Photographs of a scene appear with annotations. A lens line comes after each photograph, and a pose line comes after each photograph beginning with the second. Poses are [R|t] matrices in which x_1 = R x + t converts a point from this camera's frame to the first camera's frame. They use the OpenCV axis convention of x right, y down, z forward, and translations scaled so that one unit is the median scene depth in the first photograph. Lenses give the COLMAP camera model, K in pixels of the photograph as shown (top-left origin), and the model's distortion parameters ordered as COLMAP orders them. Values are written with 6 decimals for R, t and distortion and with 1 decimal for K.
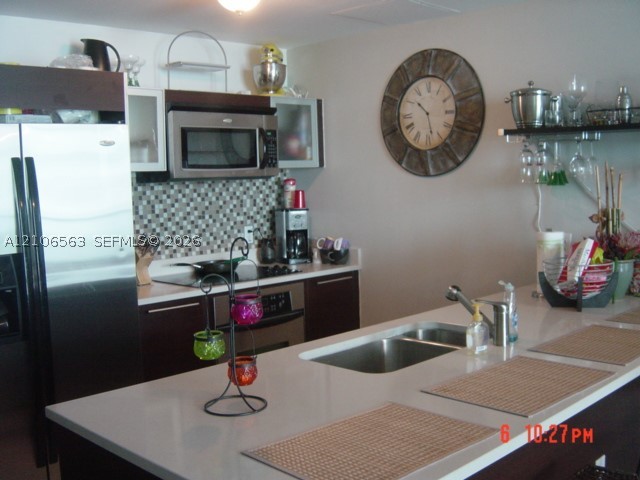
lens RADIAL K [[717.4, 0, 320.0], [0, 717.4, 240.0], [0, 0, 1]] dist [-0.149735, 0.006553]
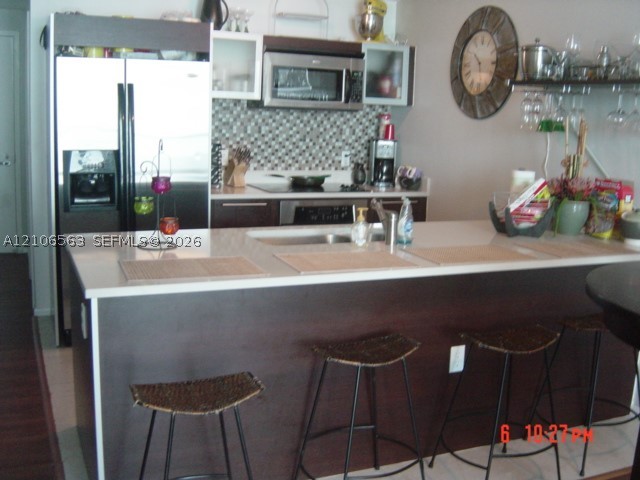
lens RADIAL K [[717.4, 0, 320.0], [0, 717.4, 240.0], [0, 0, 1]] dist [-0.149735, 0.006553]
pose [[0.928261, 0.125713, -0.350041, 0.314039], [-0.095369, 0.990131, 0.102689, 0.009301], [0.359495, -0.061939, 0.931089, -0.143850]]
